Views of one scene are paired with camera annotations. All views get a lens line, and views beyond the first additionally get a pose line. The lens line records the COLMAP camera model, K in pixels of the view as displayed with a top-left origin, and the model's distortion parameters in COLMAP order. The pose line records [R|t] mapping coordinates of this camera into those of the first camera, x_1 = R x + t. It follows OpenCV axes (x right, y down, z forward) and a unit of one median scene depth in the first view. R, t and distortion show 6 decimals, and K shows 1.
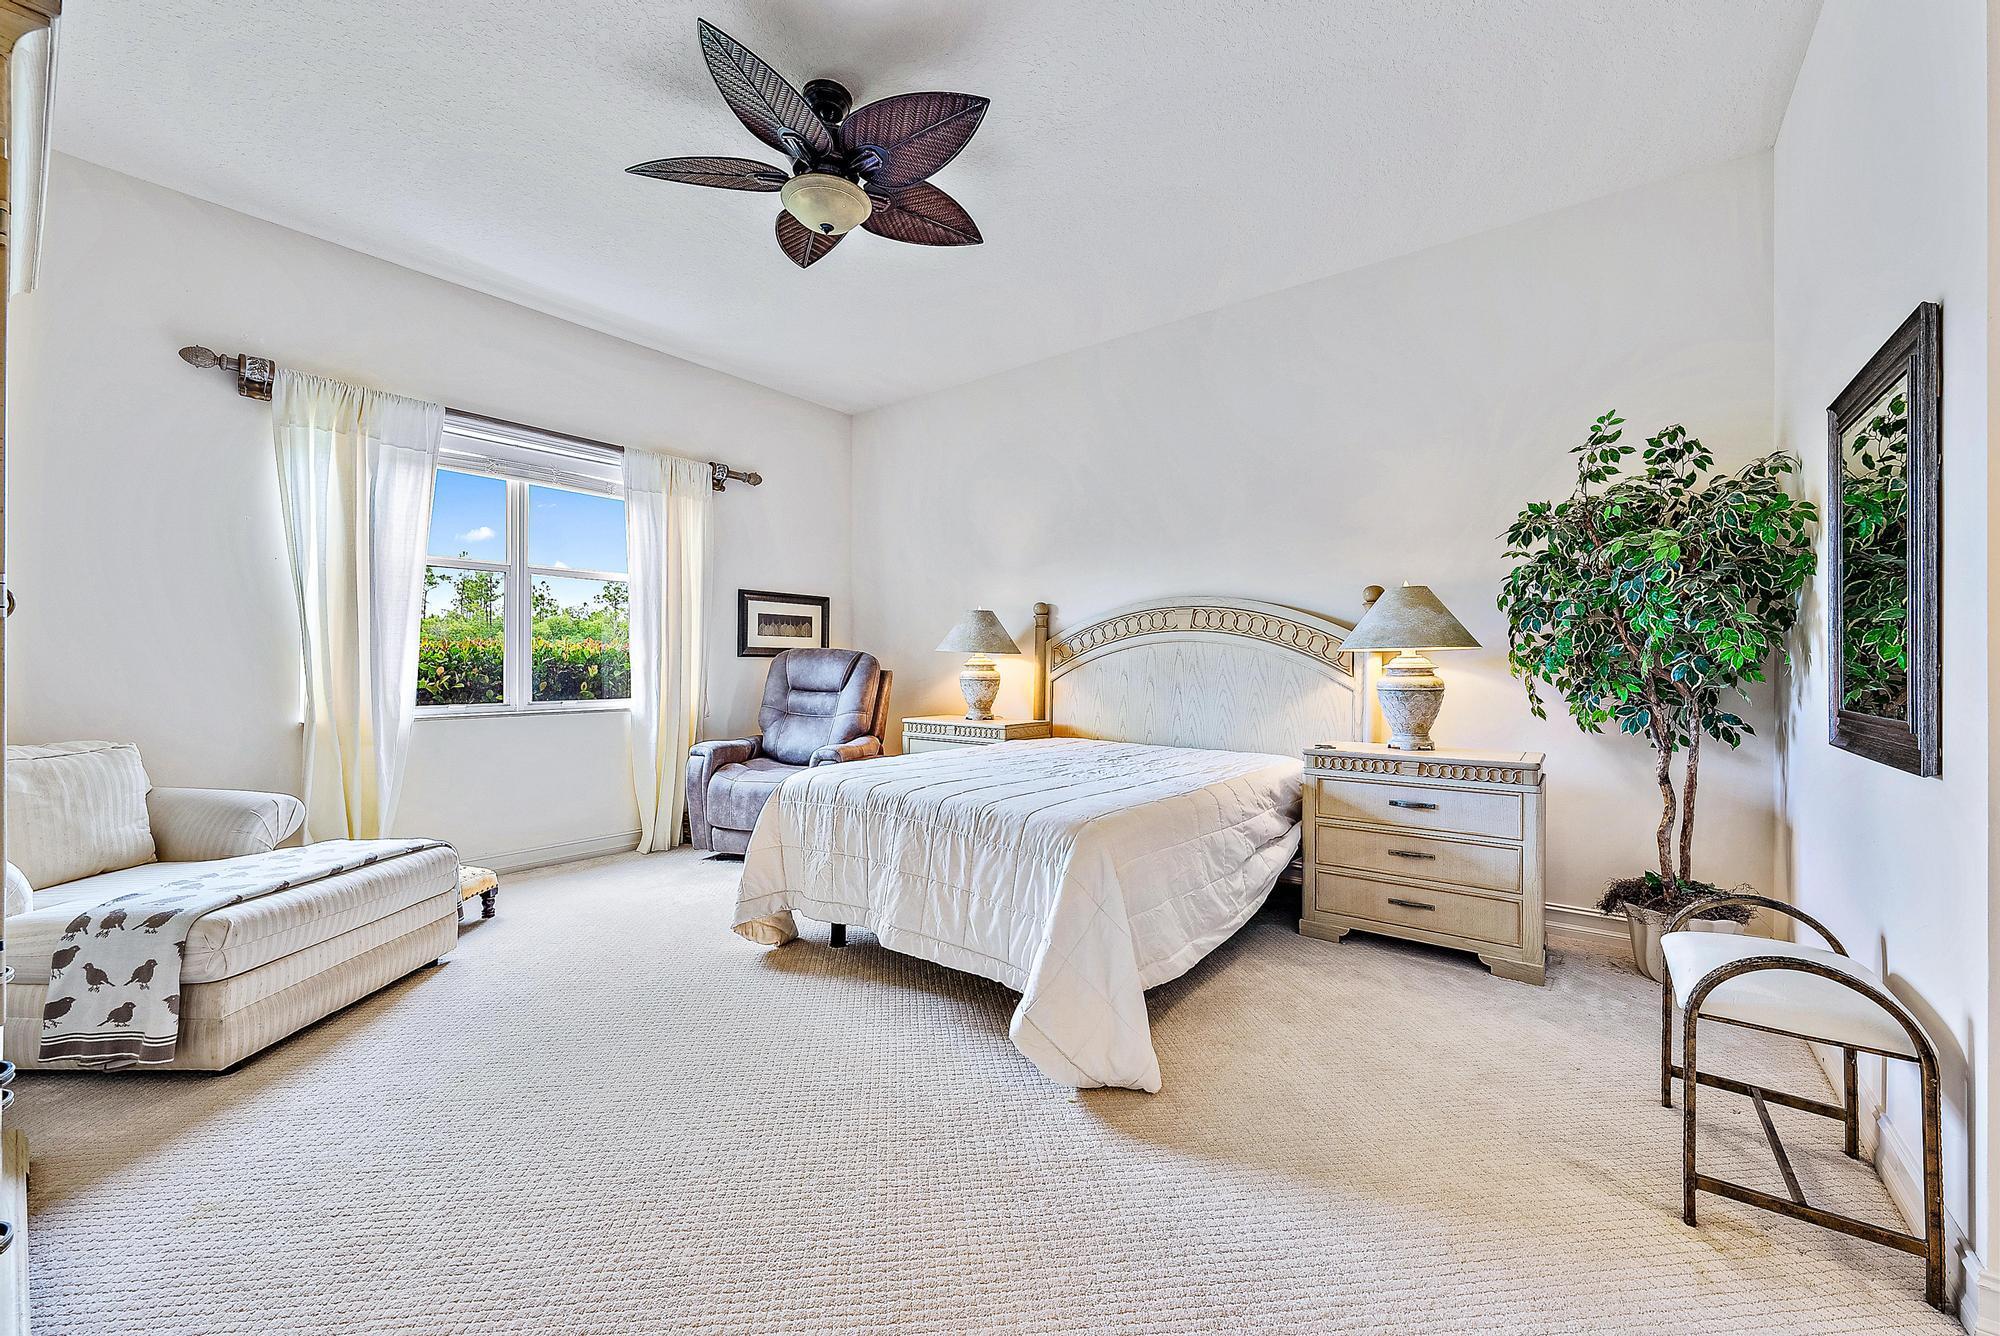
lens RADIAL K [[779.7, 0, 1000.8], [0, 779.7, 667.4], [0, 0, 1]] dist [0.001094, 0.000615]
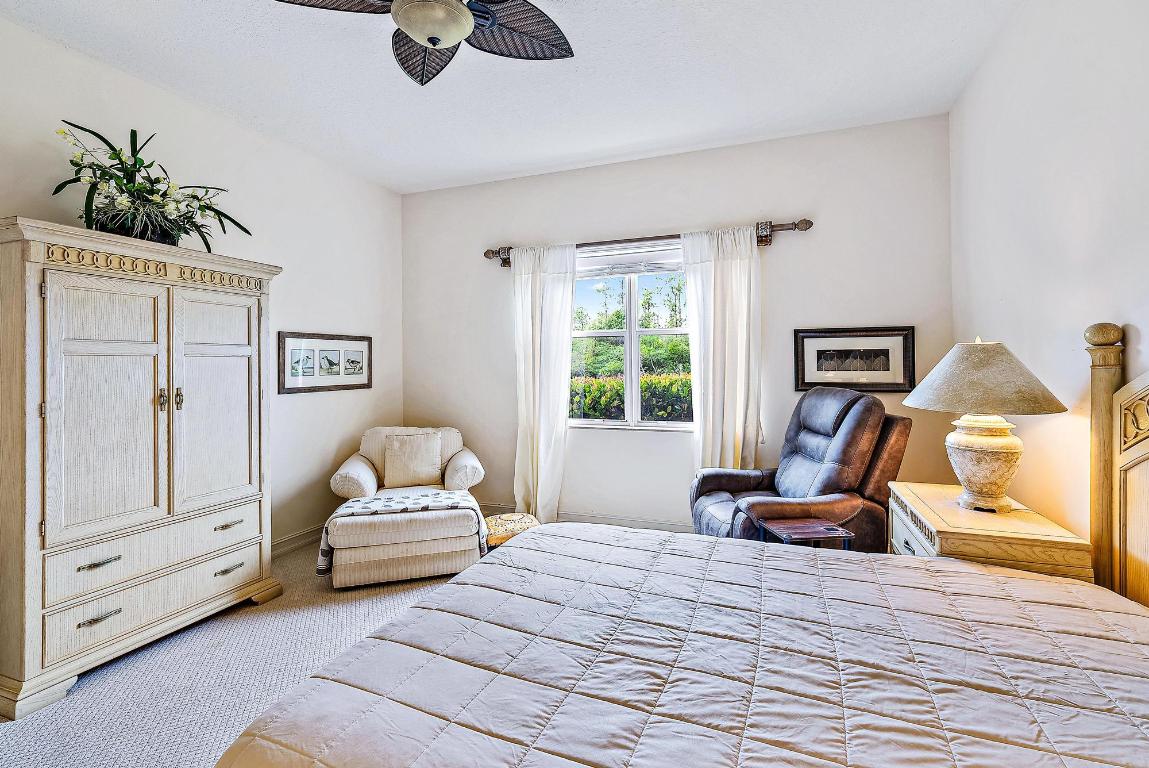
lens RADIAL K [[510.3, 0, 597.5], [0, 510.3, 364.3], [0, 0, 1]] dist [-0.005823, 0.000856]
pose [[0.311013, -0.006427, -0.950384, 0.278521], [0.005131, 0.999974, -0.005084, -0.053131], [0.950392, -0.003295, 0.311038, 0.555269]]
